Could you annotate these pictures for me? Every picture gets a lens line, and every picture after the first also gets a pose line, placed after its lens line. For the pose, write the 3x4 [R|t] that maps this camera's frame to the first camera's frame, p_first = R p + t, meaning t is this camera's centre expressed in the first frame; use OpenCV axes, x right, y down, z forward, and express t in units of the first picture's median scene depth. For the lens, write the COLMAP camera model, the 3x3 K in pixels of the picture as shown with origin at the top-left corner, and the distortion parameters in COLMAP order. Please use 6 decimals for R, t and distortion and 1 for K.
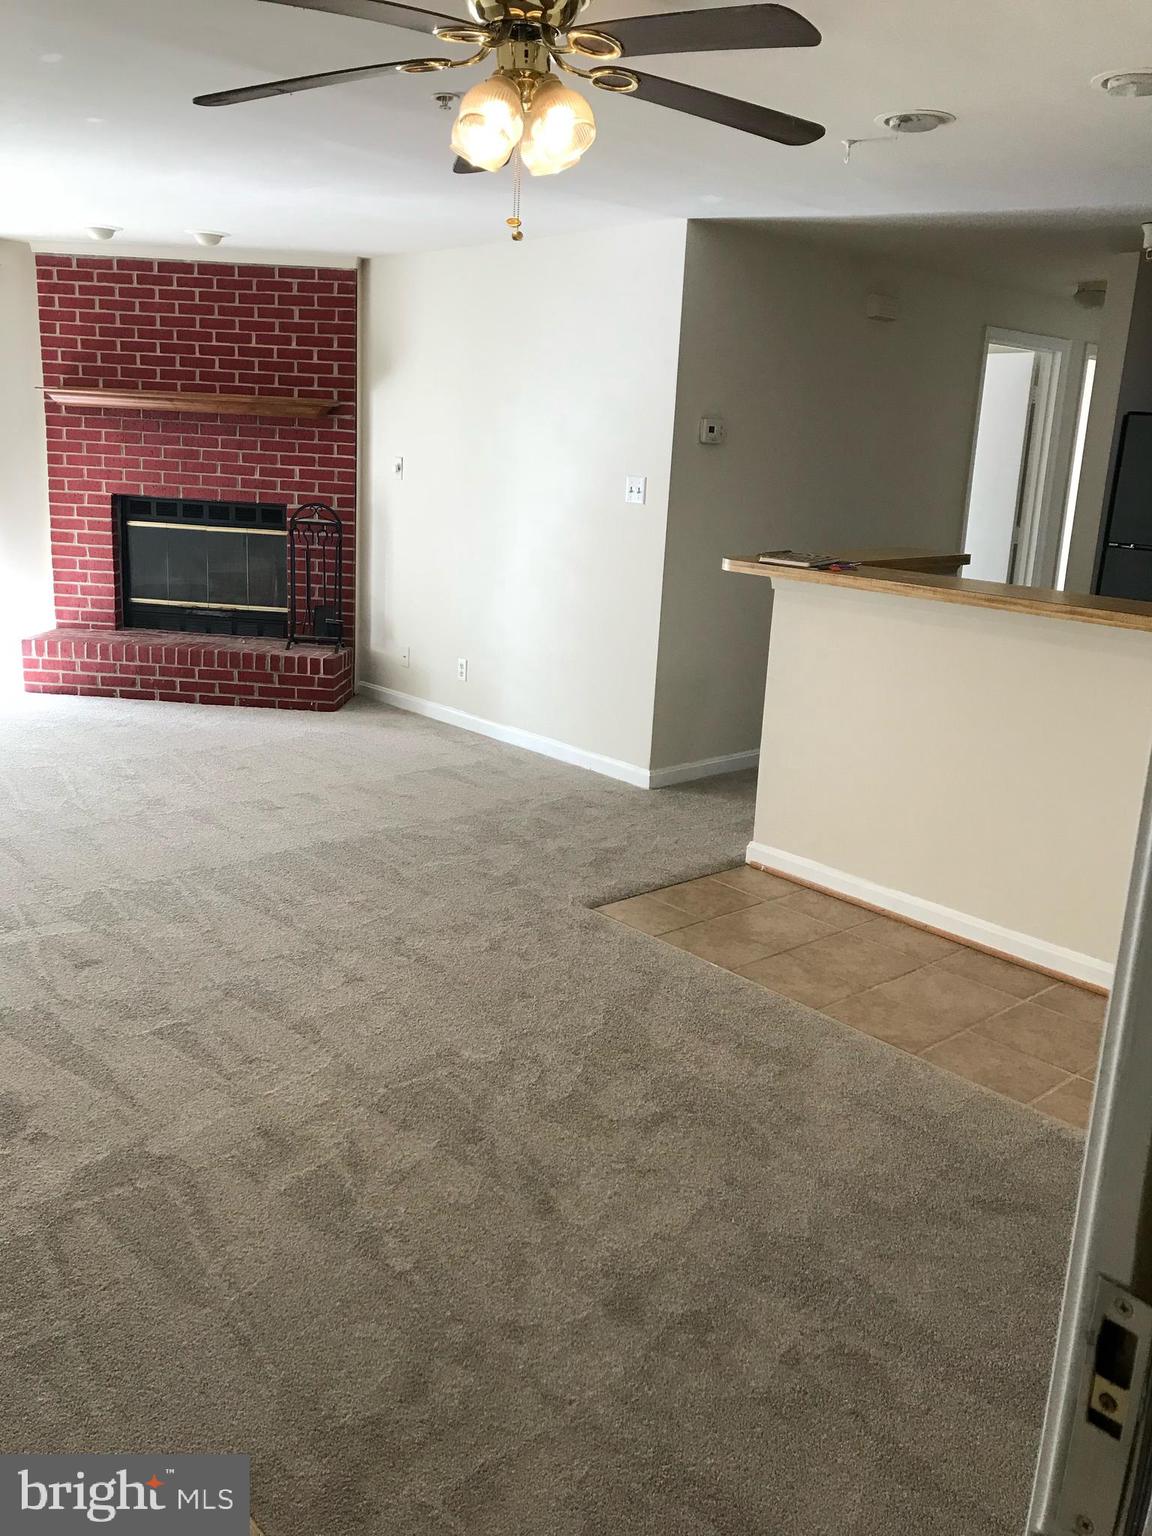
lens RADIAL K [[1236.6, 0, 571.4], [0, 1236.6, 751.3], [0, 0, 1]] dist [0.032107, -0.033025]
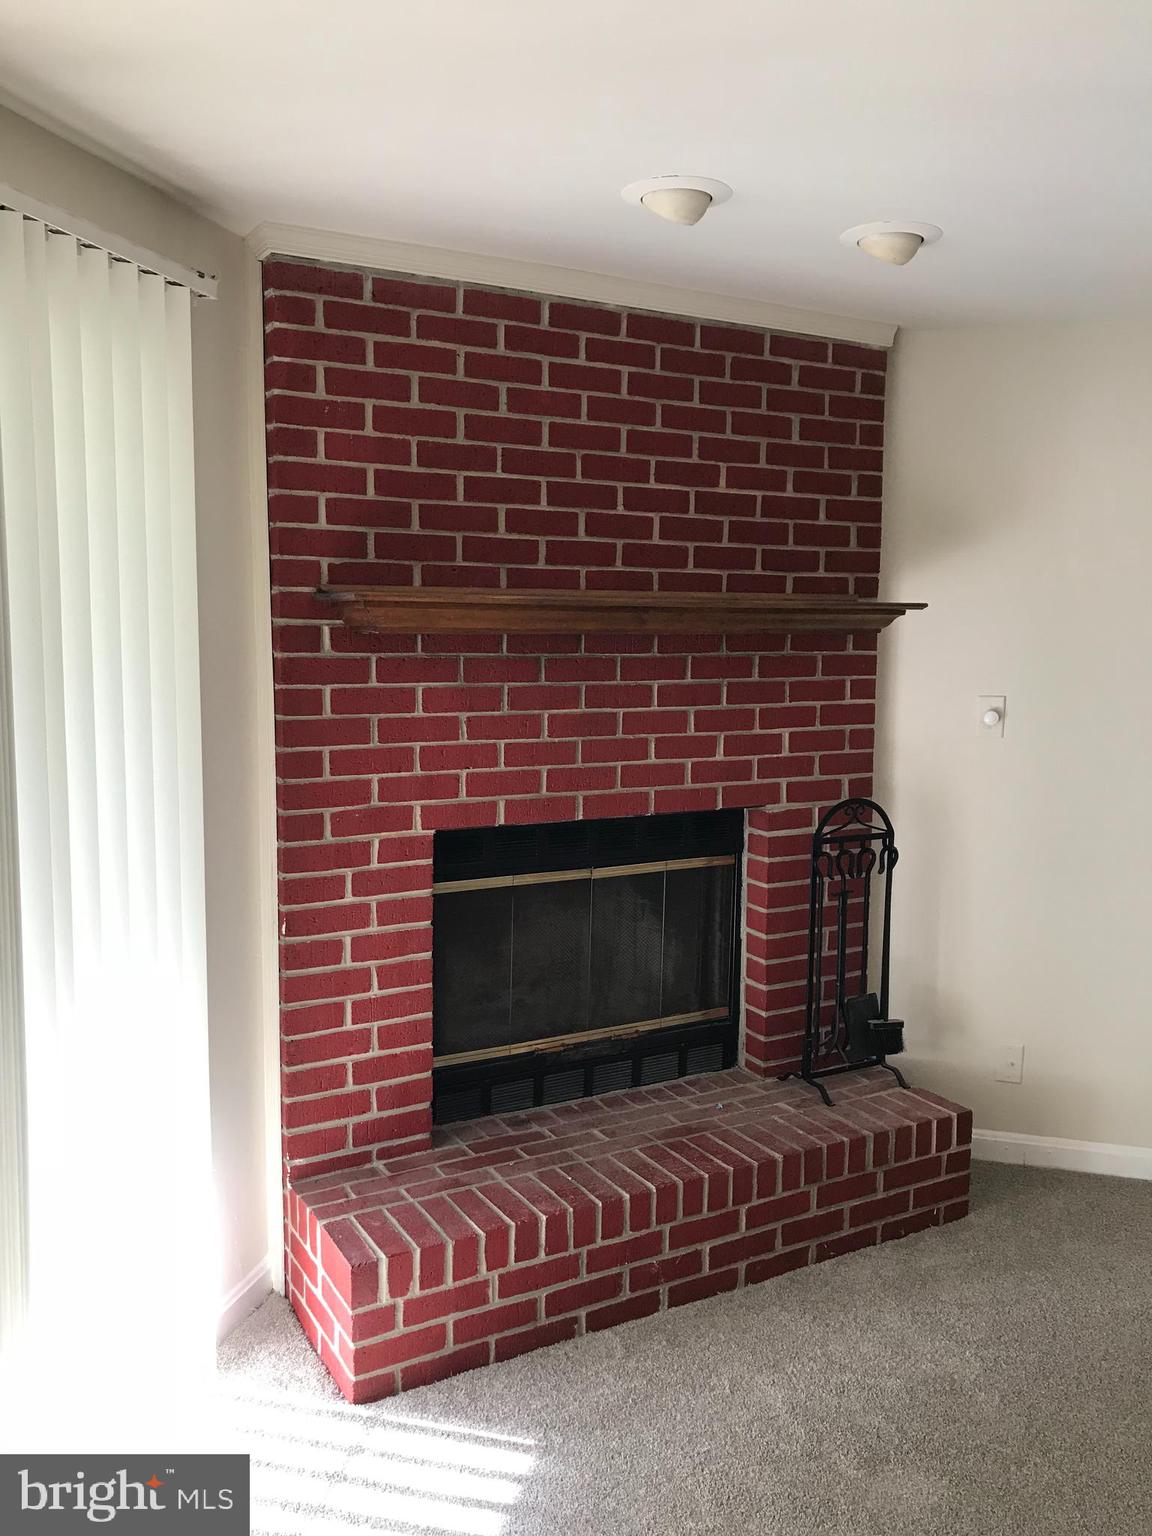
lens RADIAL K [[1236.6, 0, 574.2], [0, 1236.6, 765.5], [0, 0, 1]] dist [0.032107, -0.033025]
pose [[0.846641, -0.104026, 0.521897, -0.566420], [0.163543, 0.984110, -0.069150, -0.199880], [-0.506411, 0.143898, 0.850201, 0.642612]]
